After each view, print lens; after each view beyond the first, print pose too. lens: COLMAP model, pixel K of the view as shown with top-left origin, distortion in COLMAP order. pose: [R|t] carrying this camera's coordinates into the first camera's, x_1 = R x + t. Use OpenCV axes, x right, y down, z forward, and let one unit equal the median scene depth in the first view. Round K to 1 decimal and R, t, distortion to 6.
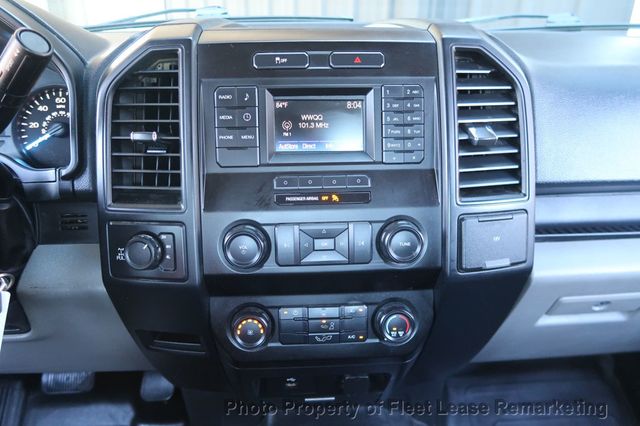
lens RADIAL K [[442.3, 0, 320.0], [0, 442.3, 213.0], [0, 0, 1]] dist [-0.000661, 0.000330]
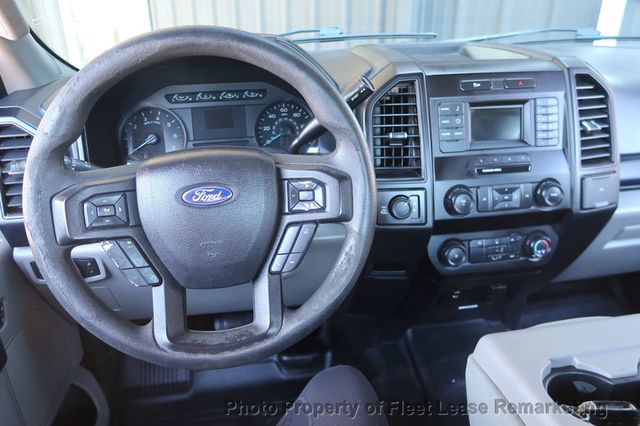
lens RADIAL K [[442.3, 0, 320.0], [0, 442.3, 213.0], [0, 0, 1]] dist [-0.000661, 0.000330]
pose [[0.994378, -0.053229, 0.091538, -0.789966], [0.049609, 0.997911, 0.041387, 0.024552], [-0.093550, -0.036613, 0.994941, -0.540228]]
